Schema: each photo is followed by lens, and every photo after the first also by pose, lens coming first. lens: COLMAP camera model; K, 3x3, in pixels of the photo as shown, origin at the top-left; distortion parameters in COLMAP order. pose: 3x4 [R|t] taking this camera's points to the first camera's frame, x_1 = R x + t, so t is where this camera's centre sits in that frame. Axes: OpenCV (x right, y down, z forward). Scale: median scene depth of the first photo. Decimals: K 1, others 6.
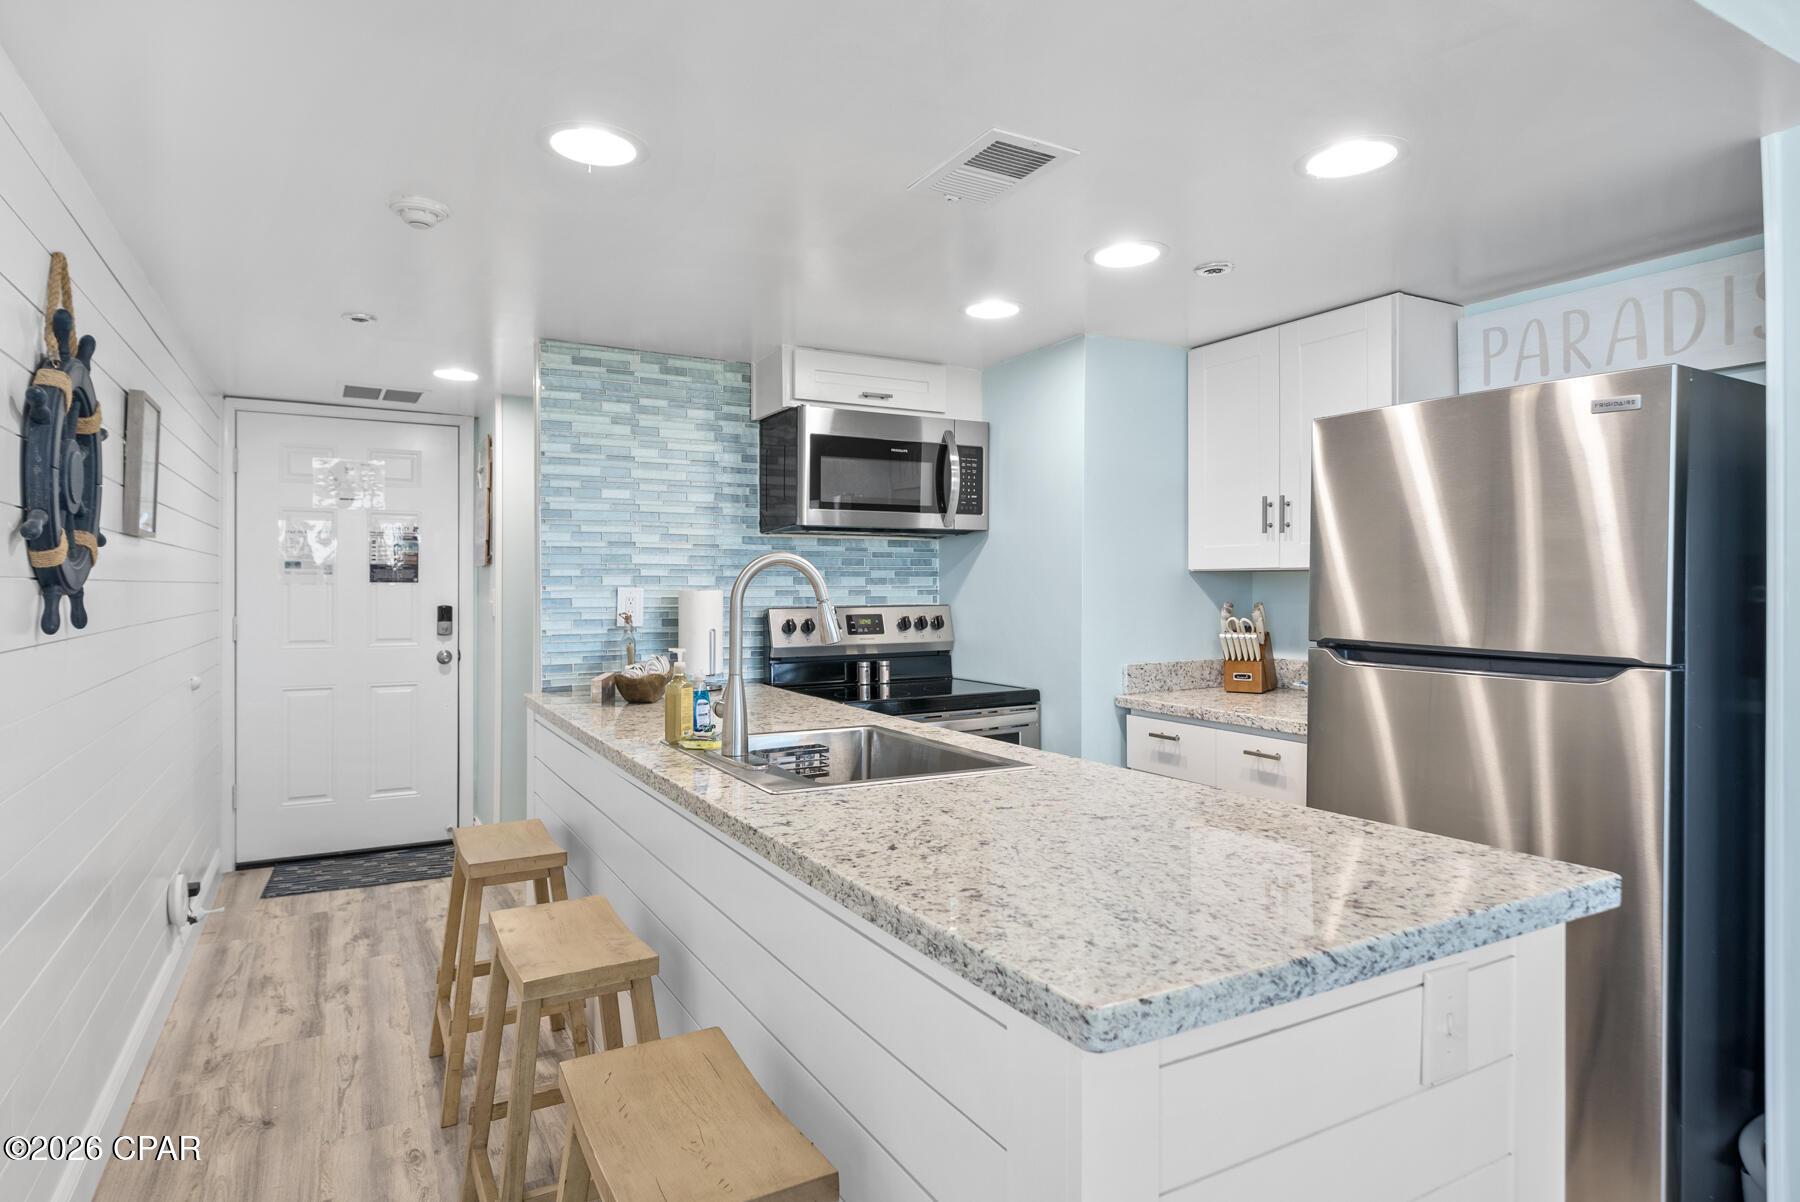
lens RADIAL K [[1000.8, 0, 891.9], [0, 1000.8, 580.3], [0, 0, 1]] dist [-0.003176, 0.000257]
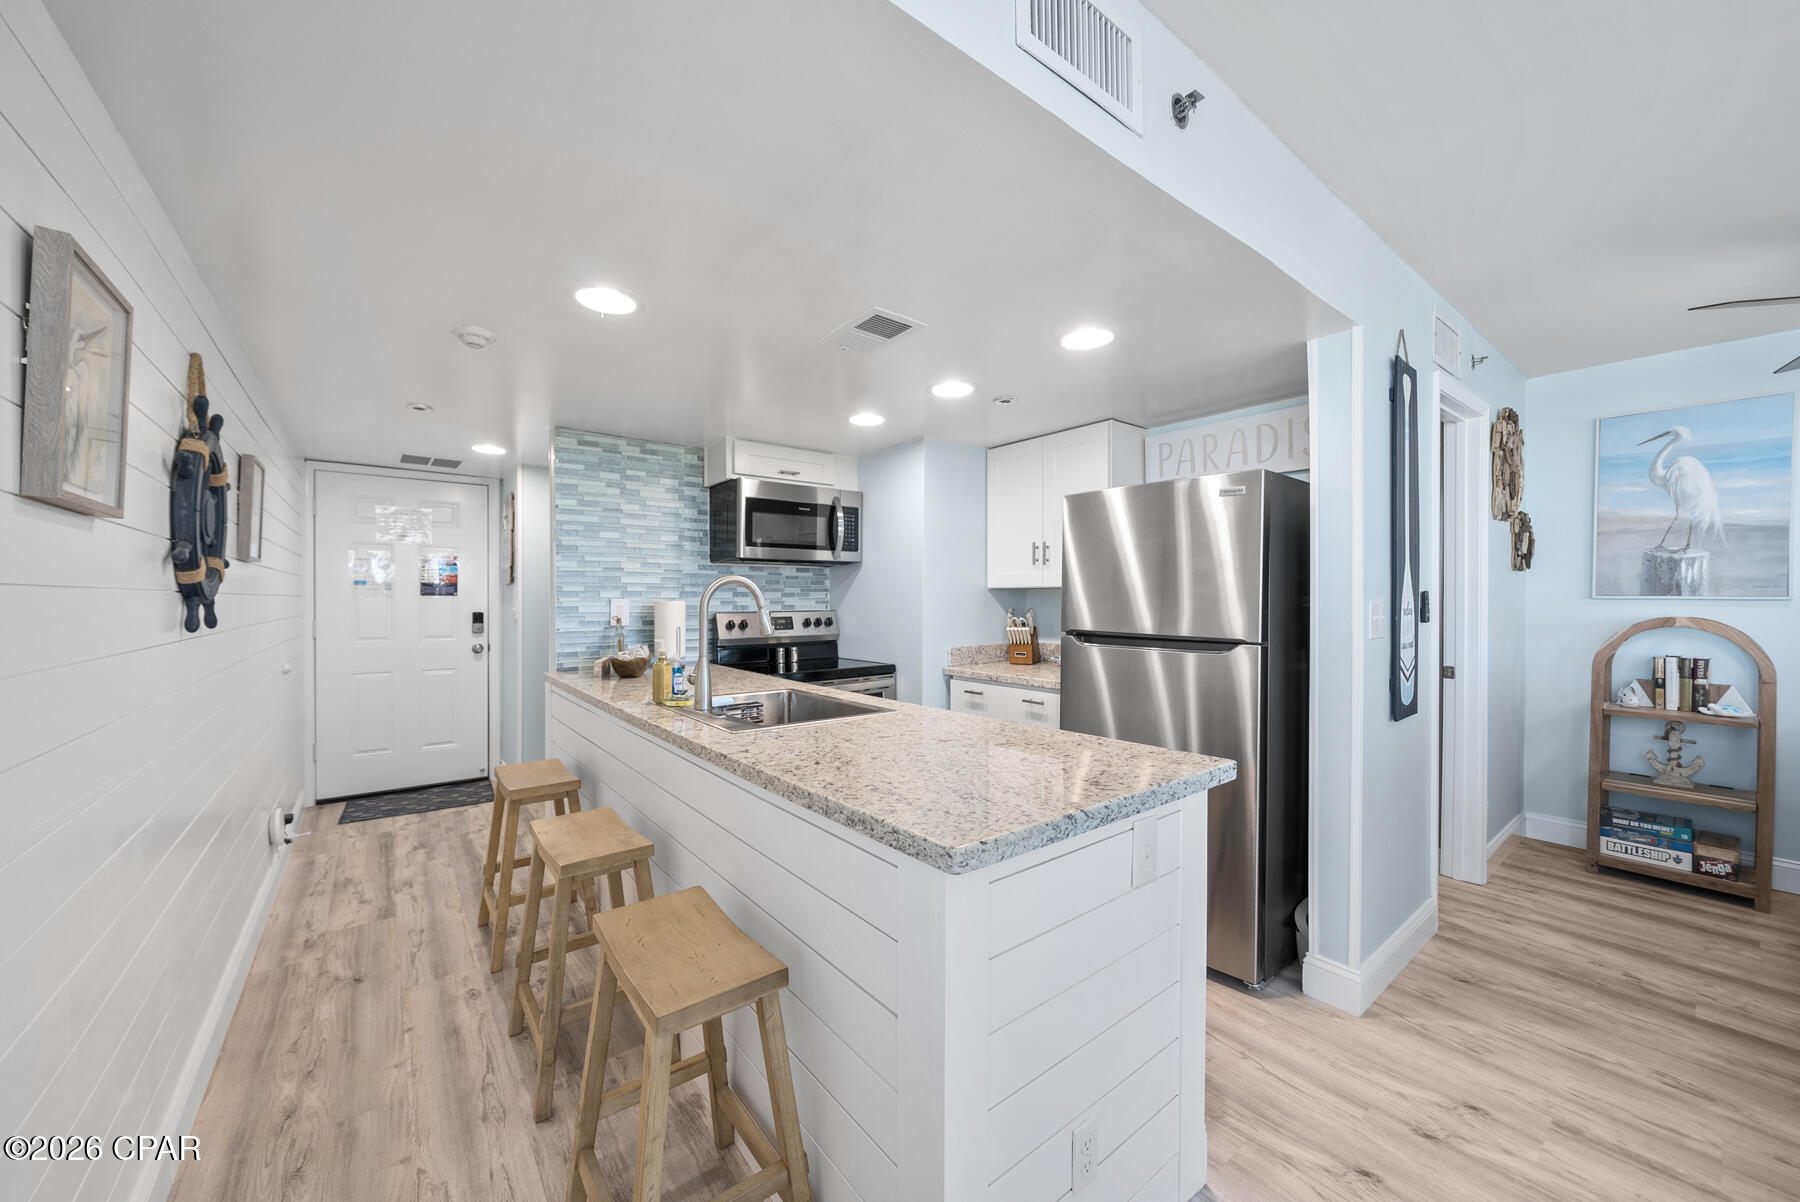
lens RADIAL K [[662.3, 0, 893.1], [0, 662.3, 597.5], [0, 0, 1]] dist [-0.010868, 0.000555]
pose [[0.987650, -0.000125, 0.156675, -0.021431], [-0.000505, 0.999992, 0.003987, 0.001225], [-0.156675, -0.004017, 0.987642, -0.022172]]
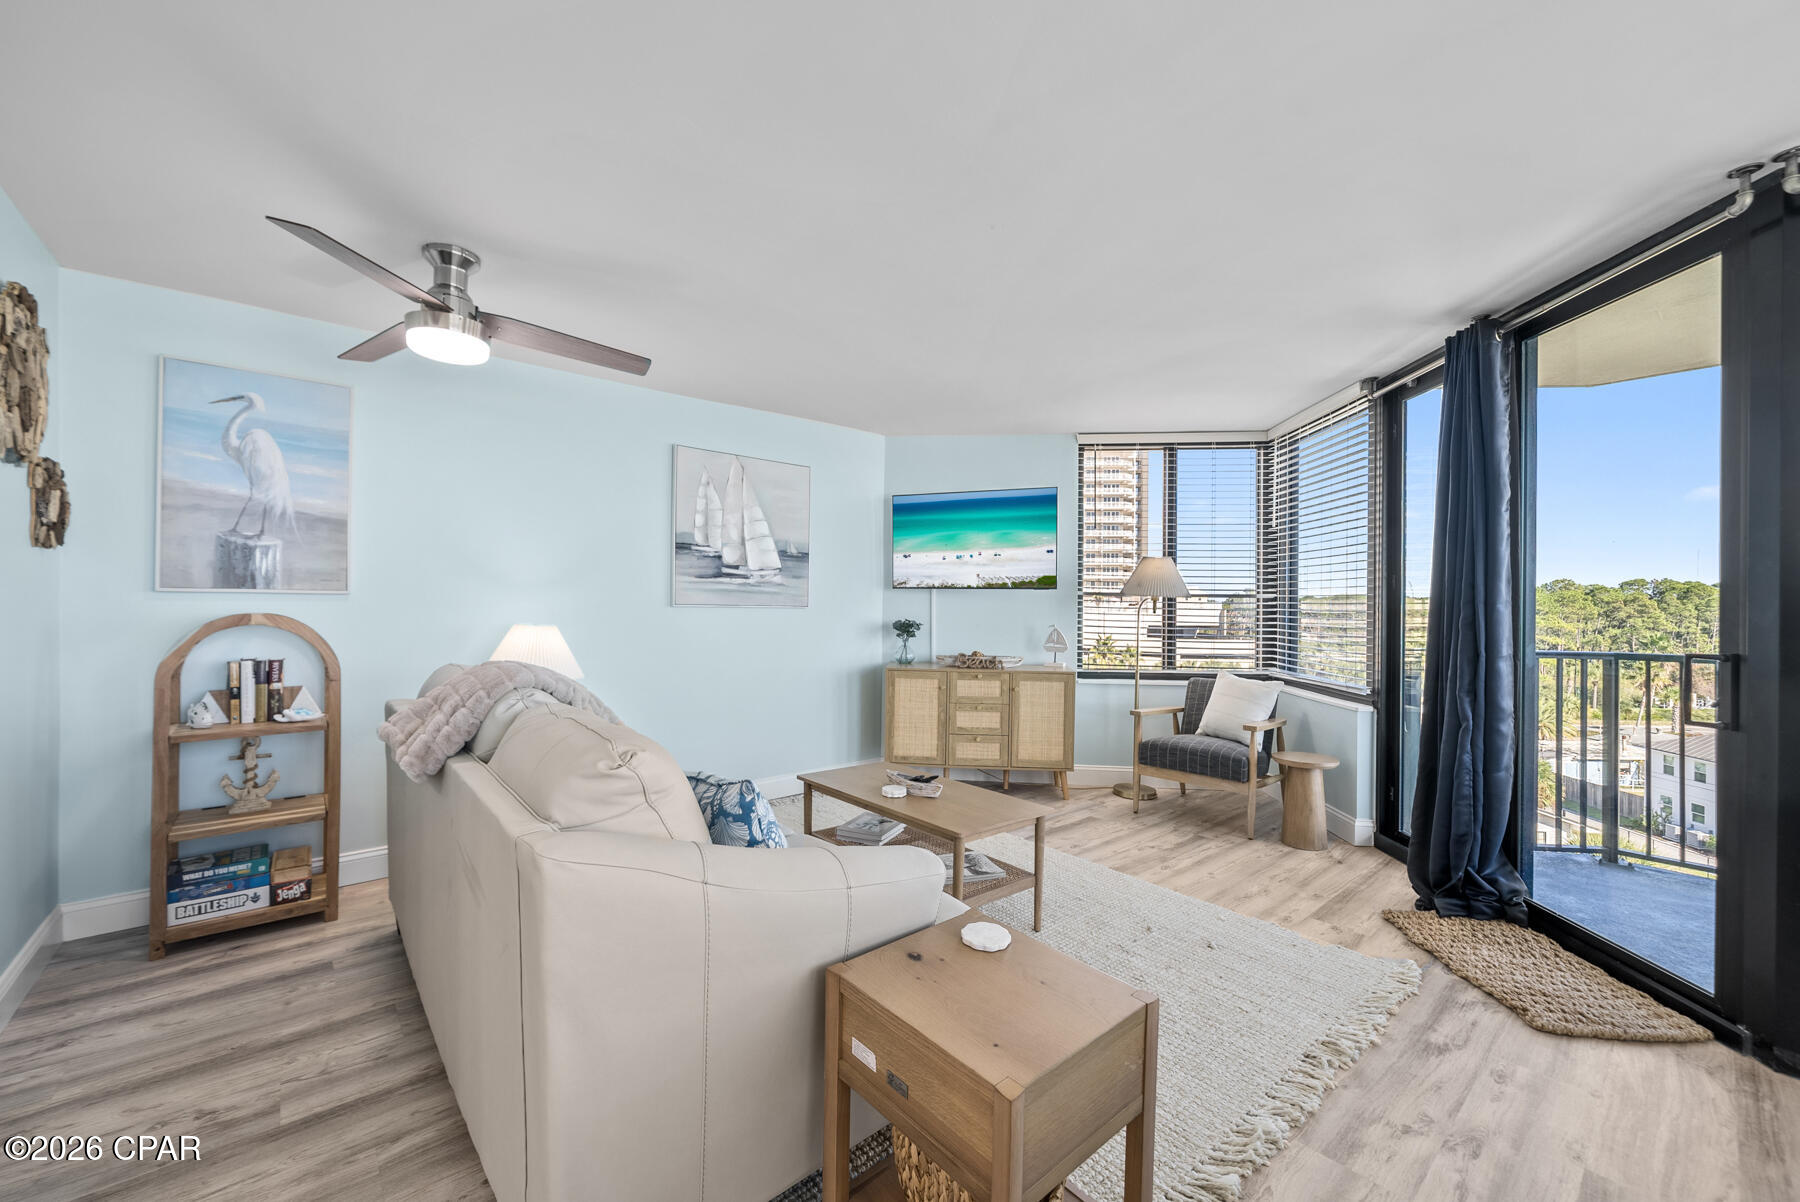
lens RADIAL K [[697.5, 0, 843.0], [0, 697.5, 607.9], [0, 0, 1]] dist [0.000796, -0.000442]
pose [[-0.167975, -0.015829, 0.985664, 0.294411], [-0.011460, 0.999835, 0.014104, 0.005673], [-0.985725, -0.008926, -0.168129, 0.170028]]
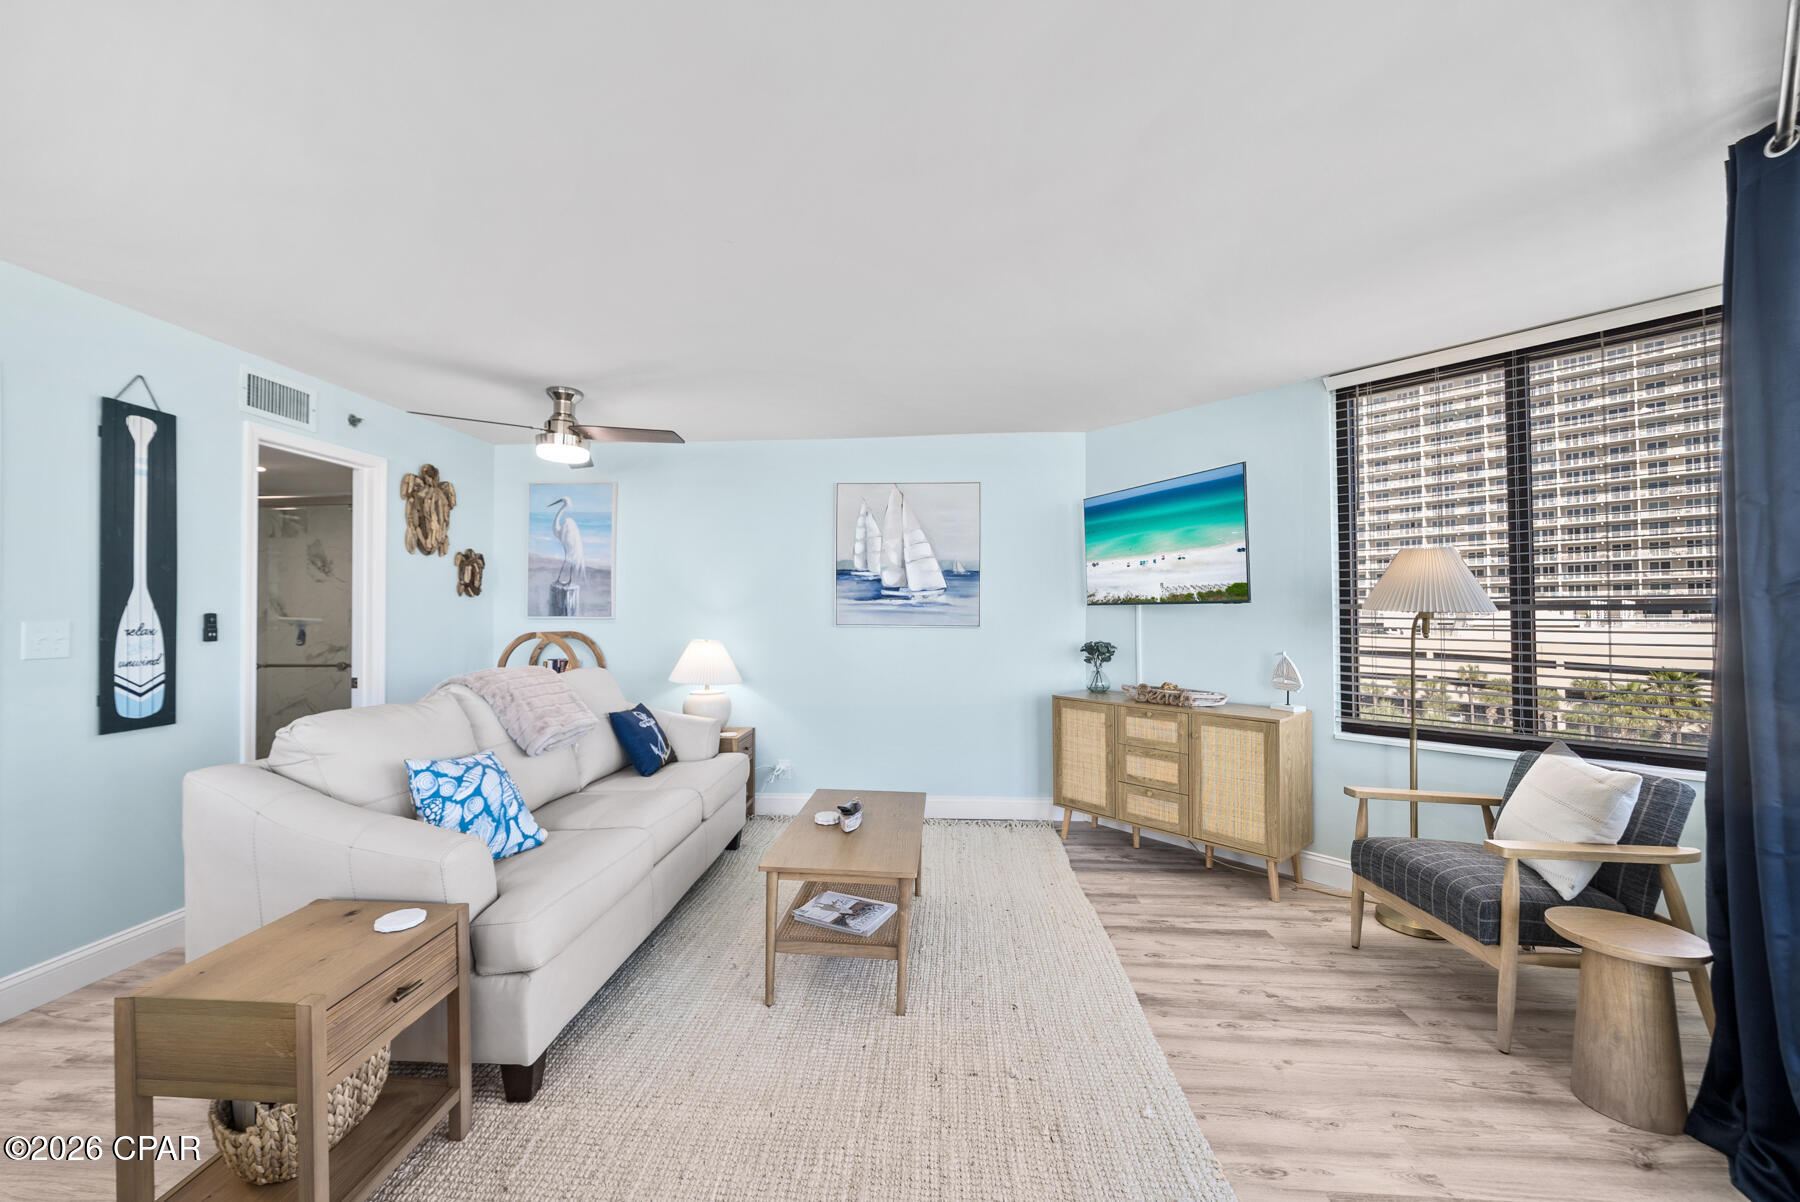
lens RADIAL K [[662.3, 0, 874.1], [0, 662.3, 609.4], [0, 0, 1]] dist [-0.010868, 0.000555]
pose [[0.551021, 0.005911, 0.834471, 0.522305], [0.001505, 0.999966, -0.008077, 0.000517], [-0.834490, 0.005707, 0.550993, -0.606288]]
